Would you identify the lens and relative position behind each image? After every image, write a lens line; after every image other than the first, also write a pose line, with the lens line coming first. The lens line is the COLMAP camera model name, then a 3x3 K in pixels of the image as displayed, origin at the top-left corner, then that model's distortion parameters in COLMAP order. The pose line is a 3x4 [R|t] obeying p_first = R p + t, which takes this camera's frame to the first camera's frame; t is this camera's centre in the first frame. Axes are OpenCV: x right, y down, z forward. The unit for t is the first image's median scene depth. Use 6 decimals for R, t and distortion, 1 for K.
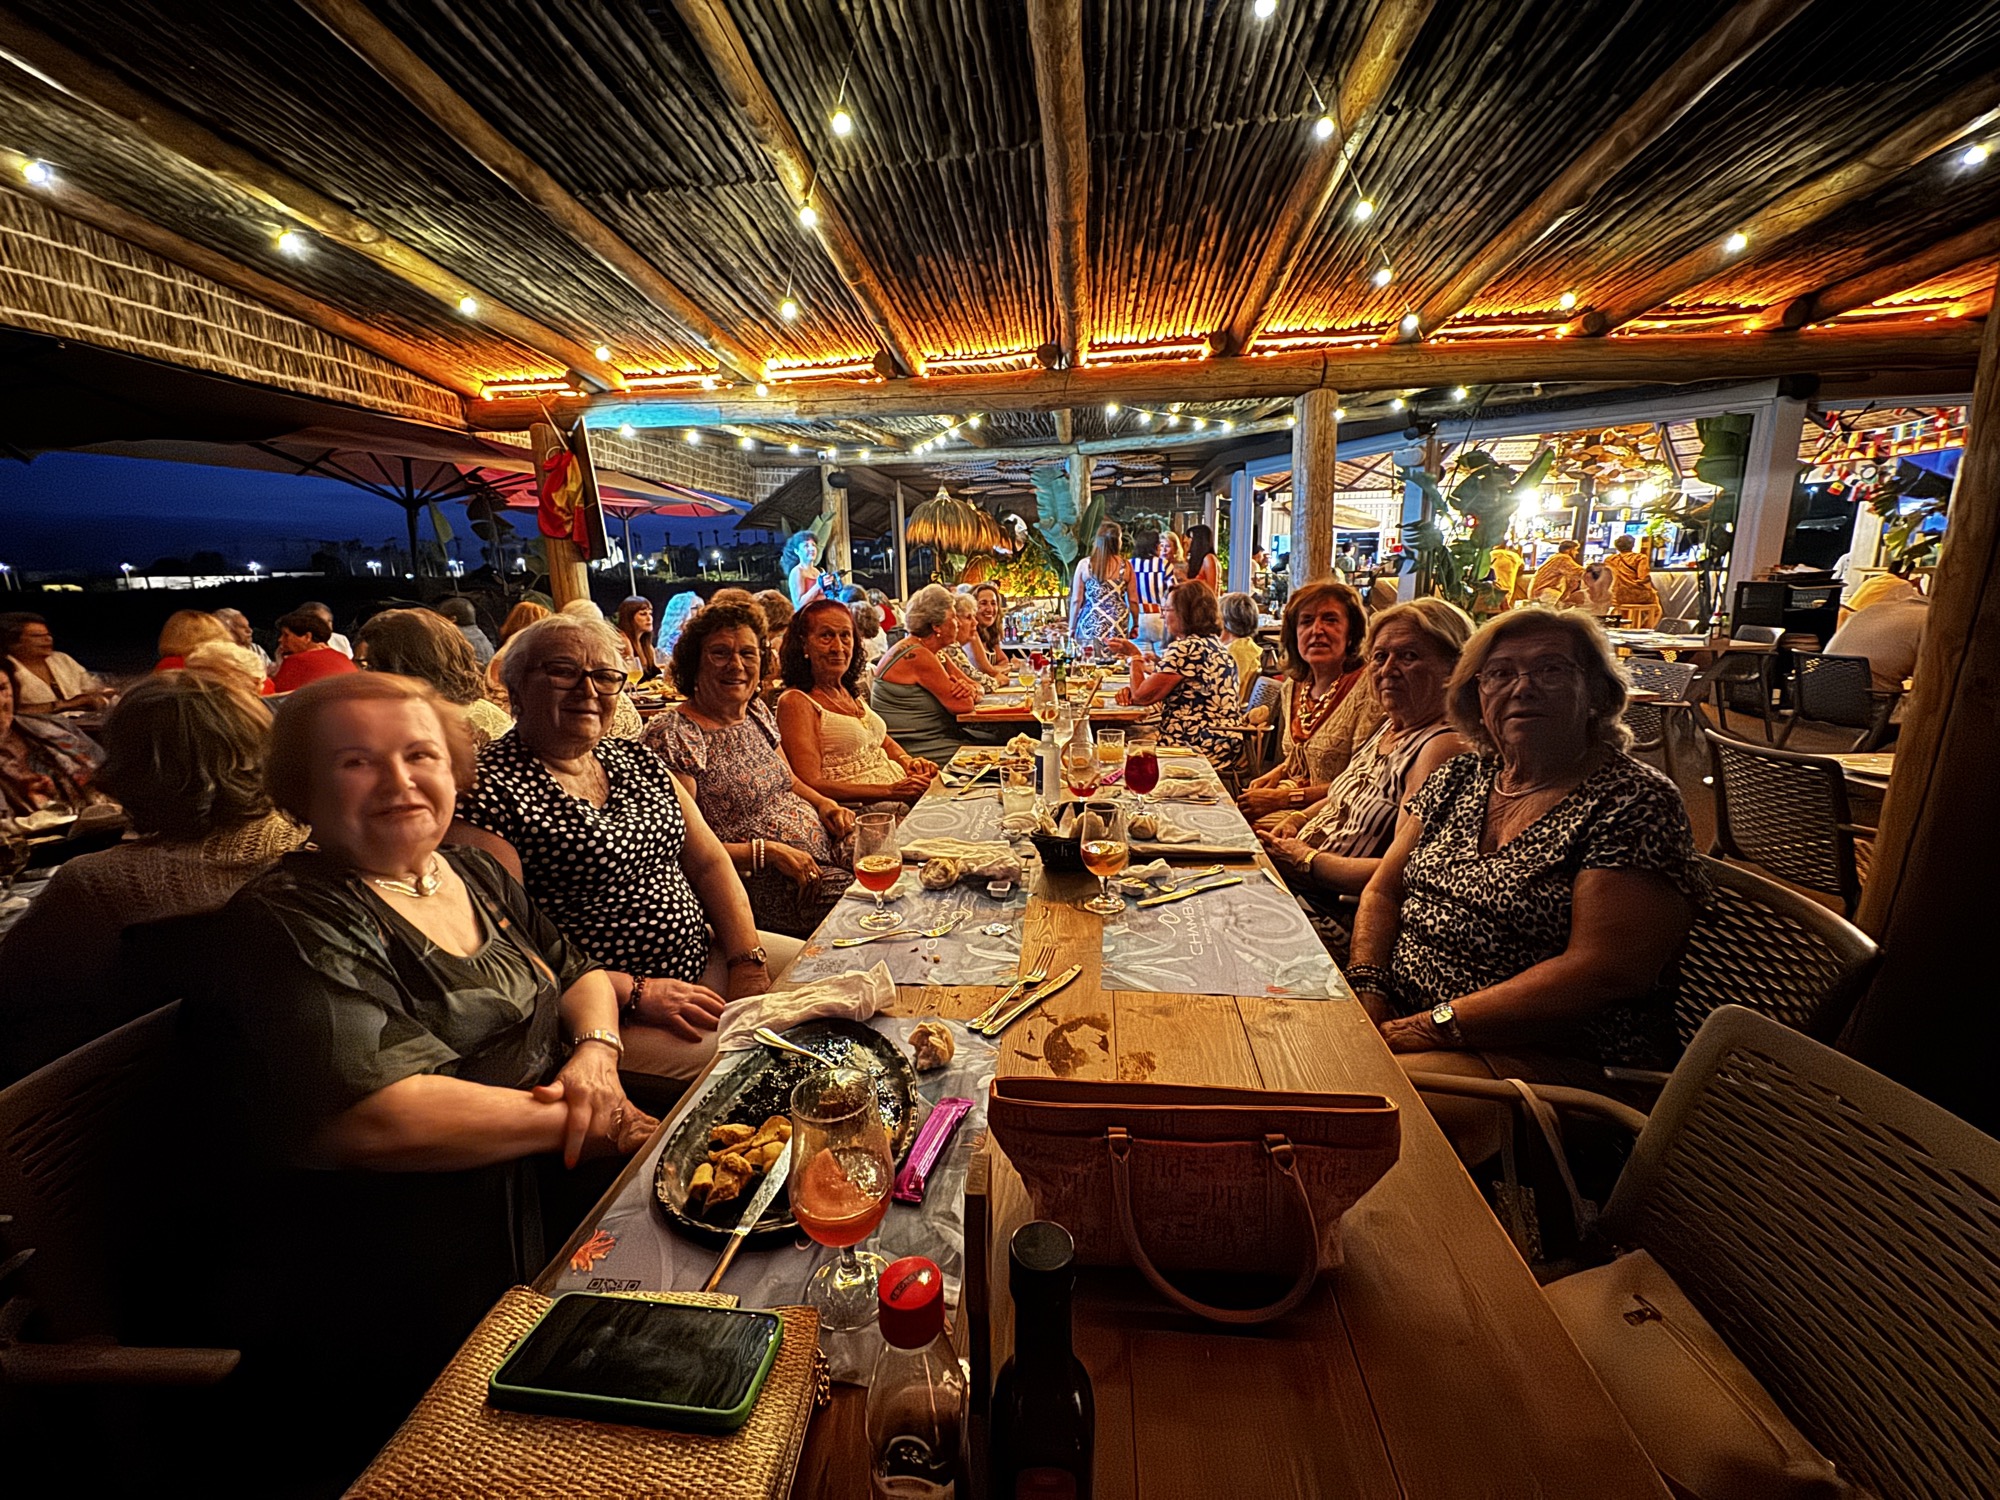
lens RADIAL K [[796.9, 0, 998.2], [0, 796.9, 755.3], [0, 0, 1]] dist [-0.002616, 0.000431]
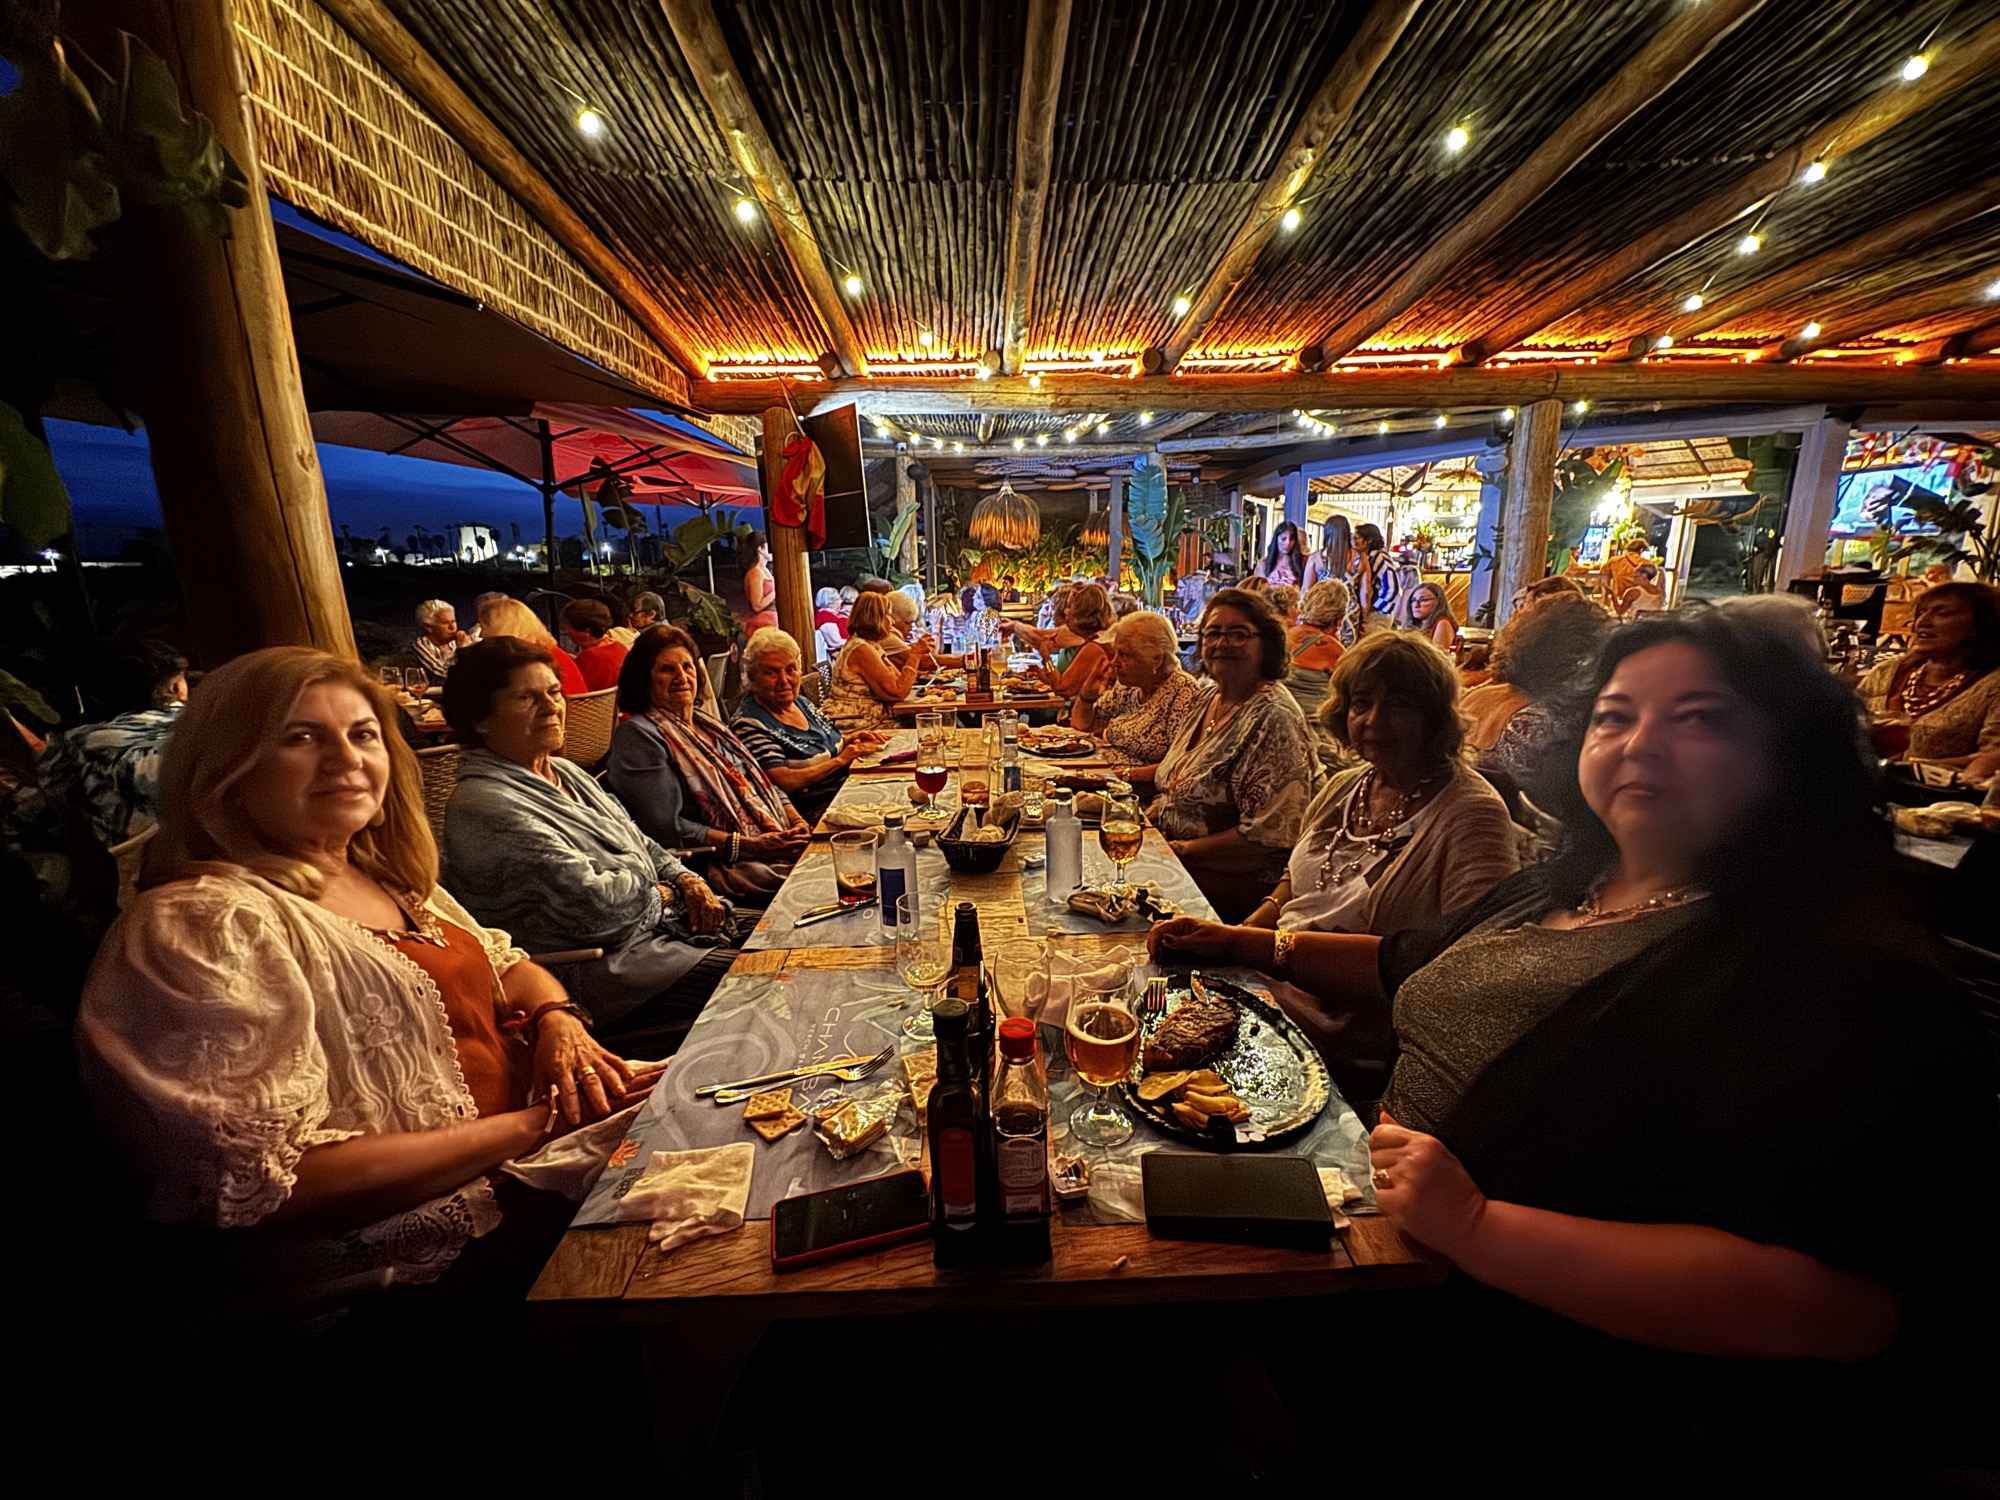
lens RADIAL K [[796.9, 0, 1000.7], [0, 796.9, 762.0], [0, 0, 1]] dist [-0.002616, 0.000431]
pose [[0.992077, -0.022229, 0.123646, -0.519643], [0.020718, 0.999694, 0.013490, 0.004849], [-0.123908, -0.010822, 0.992235, 0.008474]]
